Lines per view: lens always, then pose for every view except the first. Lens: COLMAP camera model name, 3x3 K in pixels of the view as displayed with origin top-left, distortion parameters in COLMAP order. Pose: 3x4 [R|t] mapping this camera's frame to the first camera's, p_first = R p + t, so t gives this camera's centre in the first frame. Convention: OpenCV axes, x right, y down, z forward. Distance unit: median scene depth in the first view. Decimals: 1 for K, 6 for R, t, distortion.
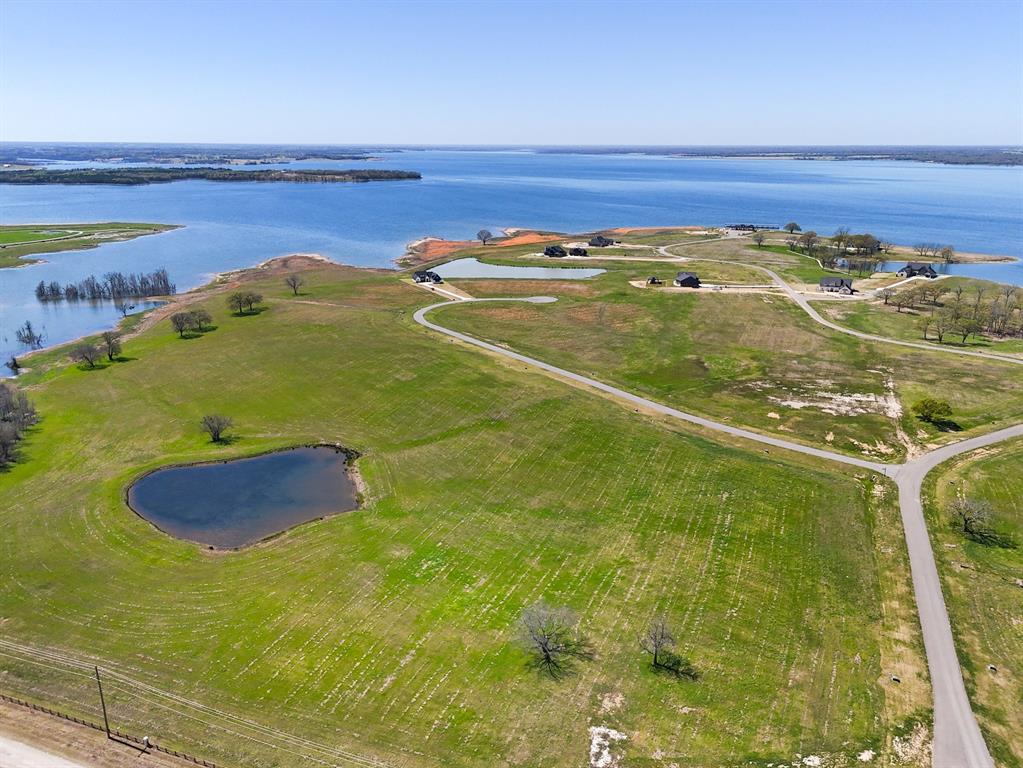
lens RADIAL K [[751.7, 0, 513.1], [0, 751.7, 386.1], [0, 0, 1]] dist [0.060307, -0.056667]
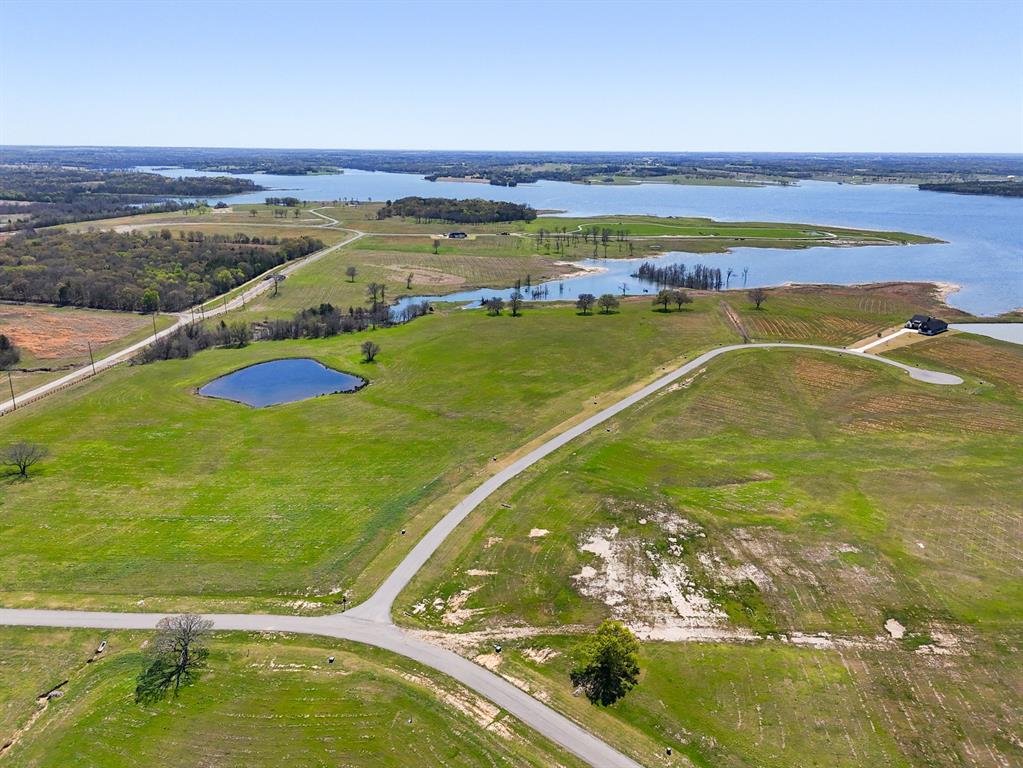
lens RADIAL K [[751.7, 0, 513.1], [0, 751.7, 386.1], [0, 0, 1]] dist [0.060307, -0.056667]
pose [[0.338544, 0.284968, -0.896761, 0.863914], [-0.297683, 0.936524, 0.185223, -0.198851], [0.892621, 0.204245, 0.401885, 0.620500]]
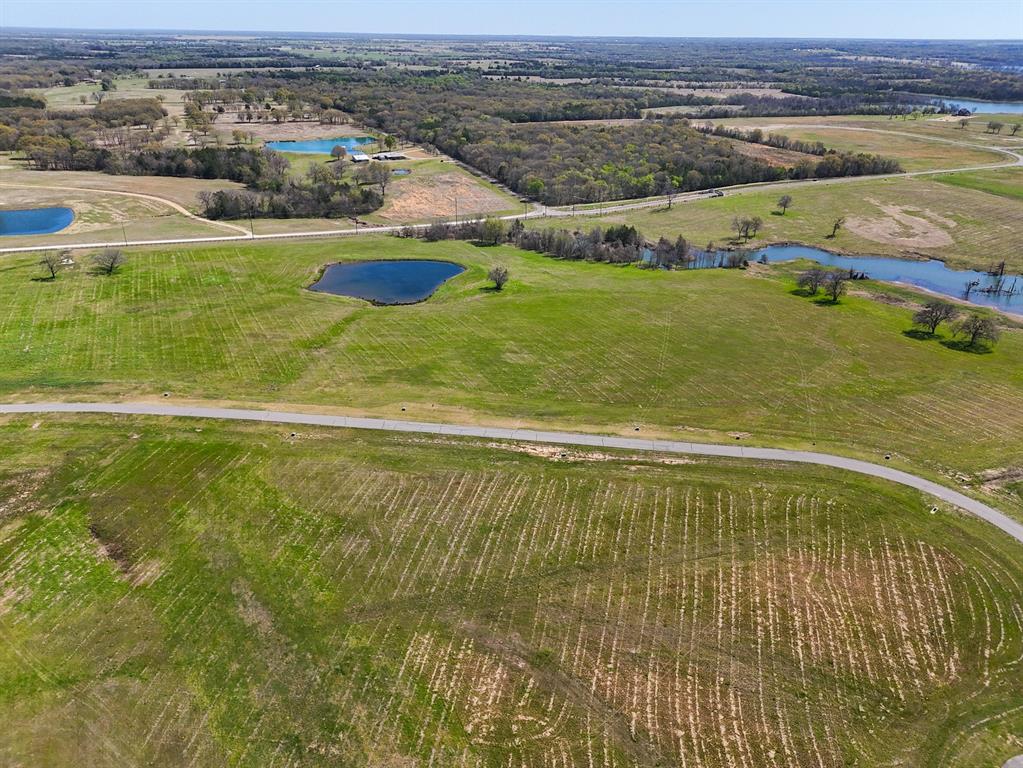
lens RADIAL K [[751.7, 0, 513.1], [0, 751.7, 386.1], [0, 0, 1]] dist [0.060307, -0.056667]
pose [[-0.680582, 0.302388, -0.667360, 0.410703], [-0.237041, 0.770994, 0.591083, -0.481746], [0.693268, 0.560472, -0.453046, 1.496456]]
